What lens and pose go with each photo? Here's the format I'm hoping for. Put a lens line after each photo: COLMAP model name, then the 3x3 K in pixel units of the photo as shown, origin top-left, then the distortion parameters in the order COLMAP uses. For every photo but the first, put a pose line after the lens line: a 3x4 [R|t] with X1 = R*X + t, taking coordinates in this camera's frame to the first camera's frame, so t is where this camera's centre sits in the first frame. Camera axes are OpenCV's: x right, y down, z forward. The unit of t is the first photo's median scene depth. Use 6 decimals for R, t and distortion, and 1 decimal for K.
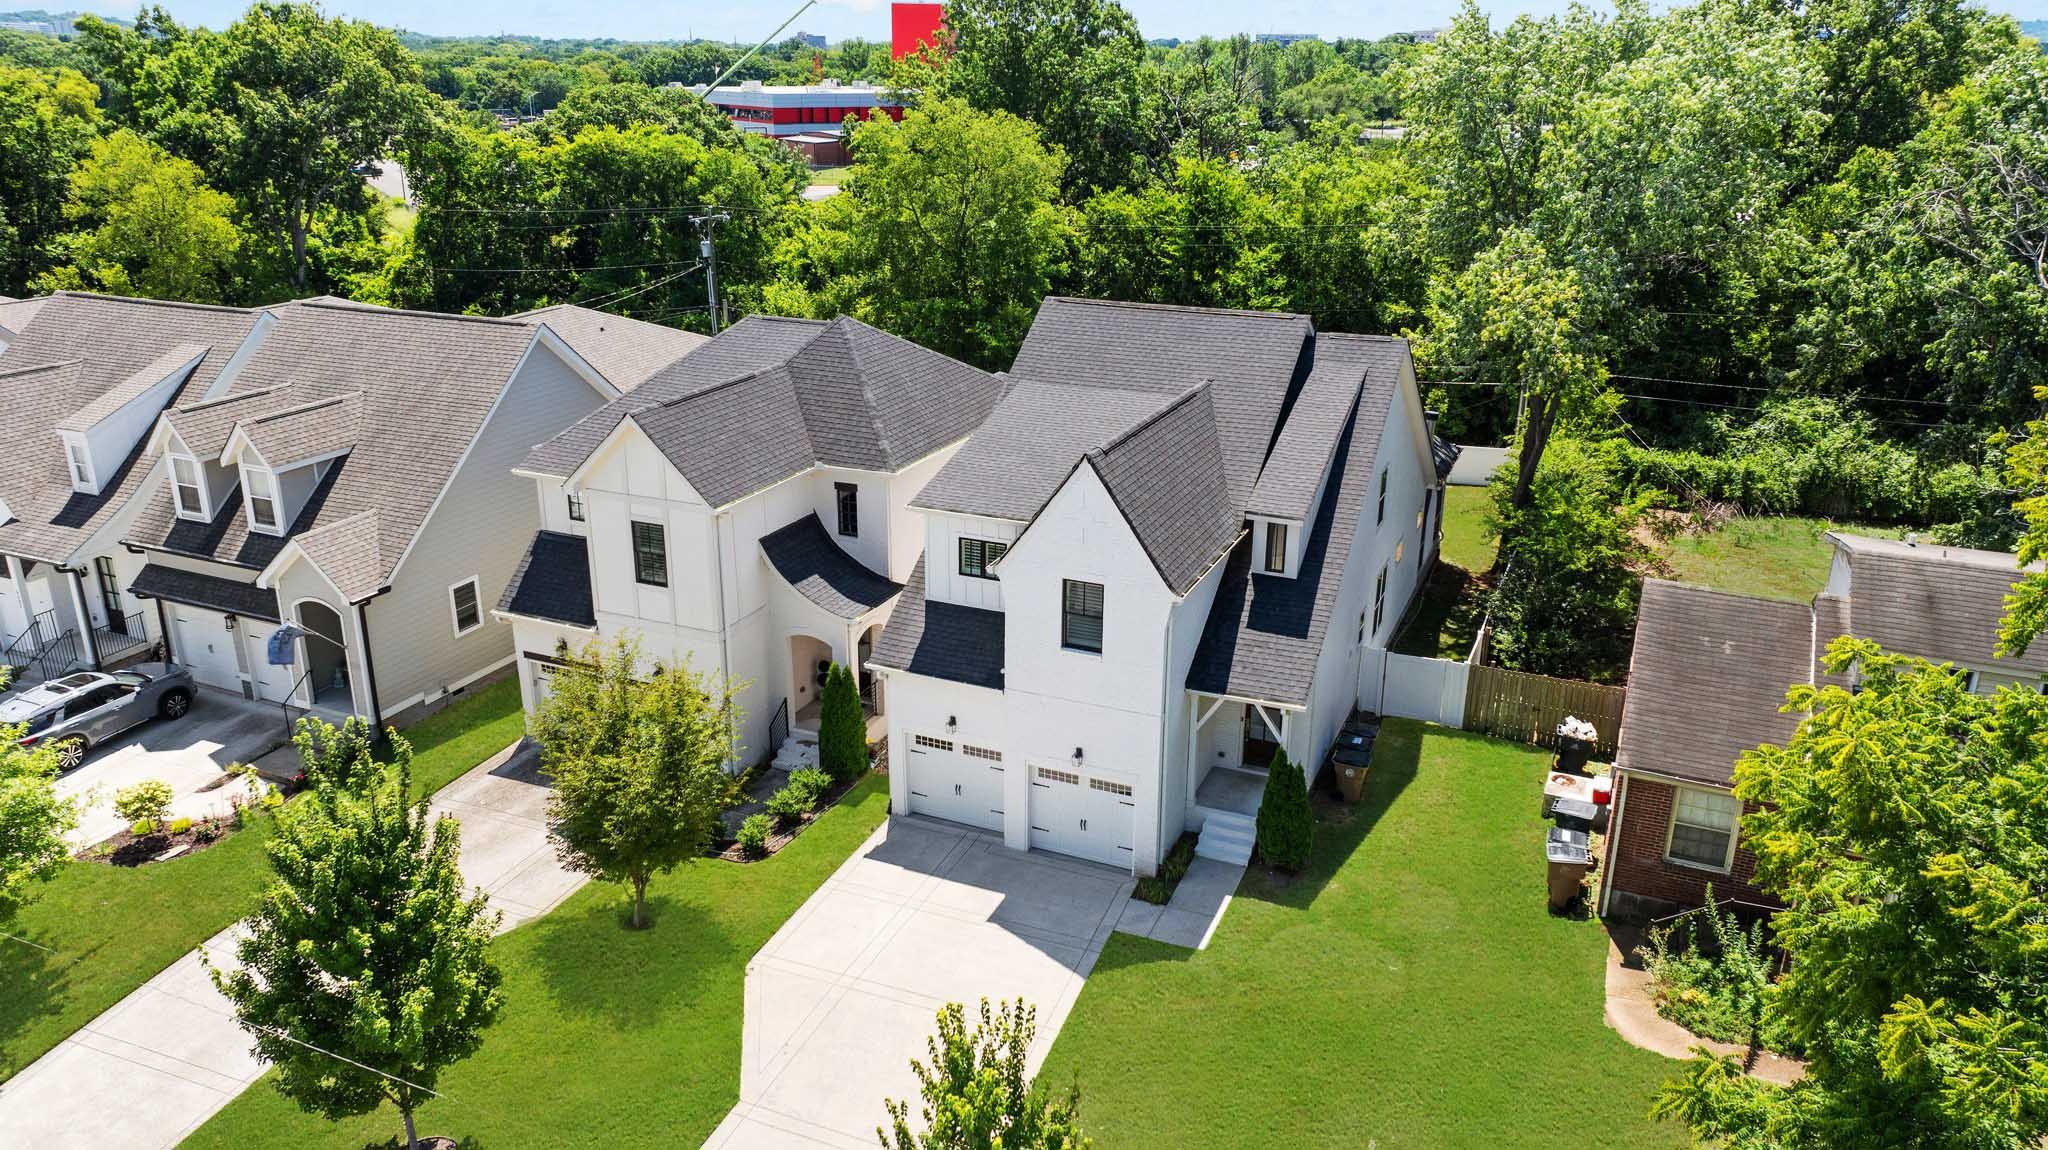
lens RADIAL K [[1452.7, 0, 1023.4], [0, 1452.7, 568.7], [0, 0, 1]] dist [-0.001049, 0.000719]
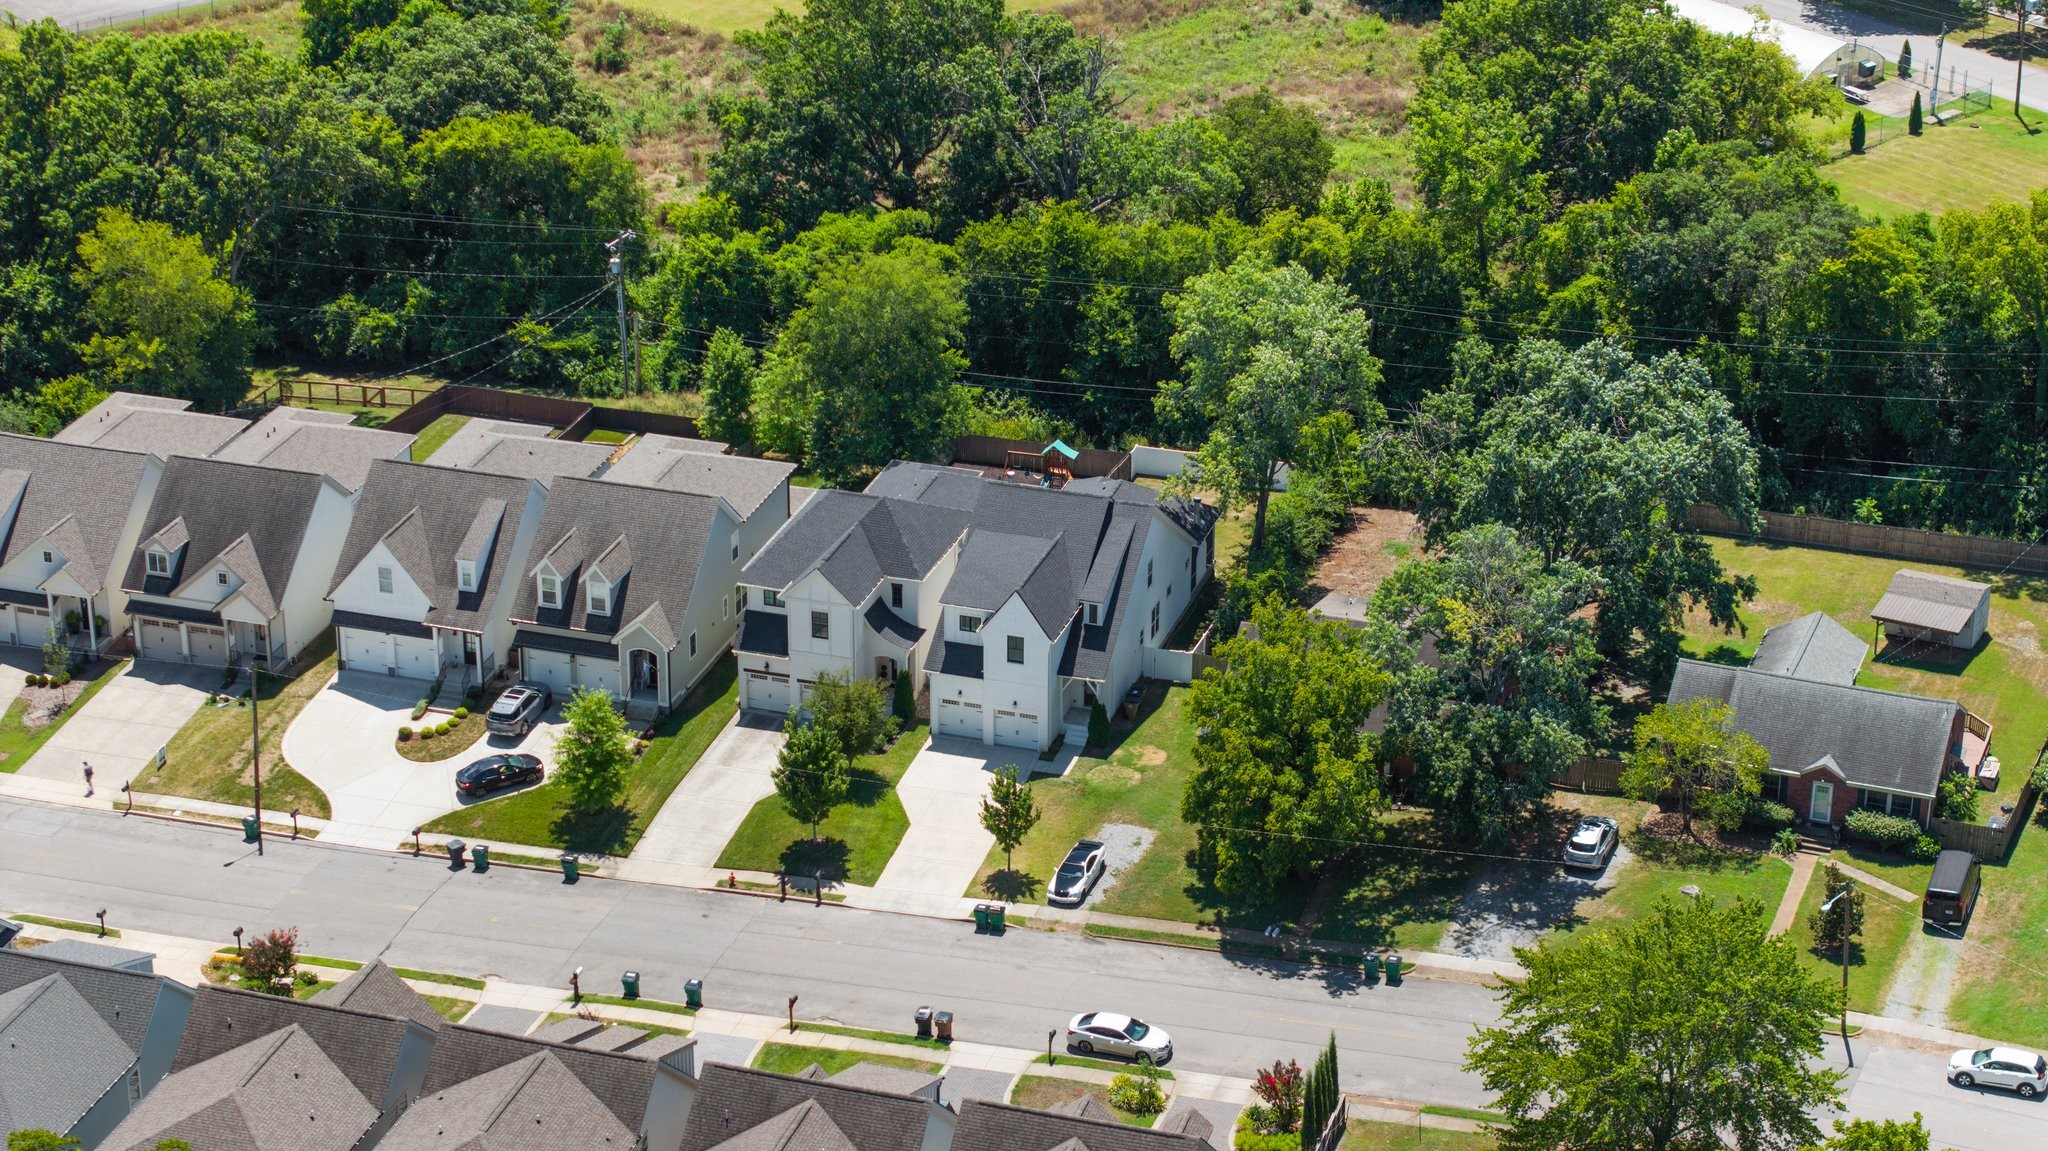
lens RADIAL K [[4117.9, 0, 1023.0], [0, 4117.9, 575.5], [0, 0, 1]] dist [0.047225, 0.090270]
pose [[0.994662, -0.044653, 0.093028, -0.537486], [0.036696, 0.995658, 0.085549, -0.625319], [-0.096444, -0.081679, 0.991981, -5.400371]]
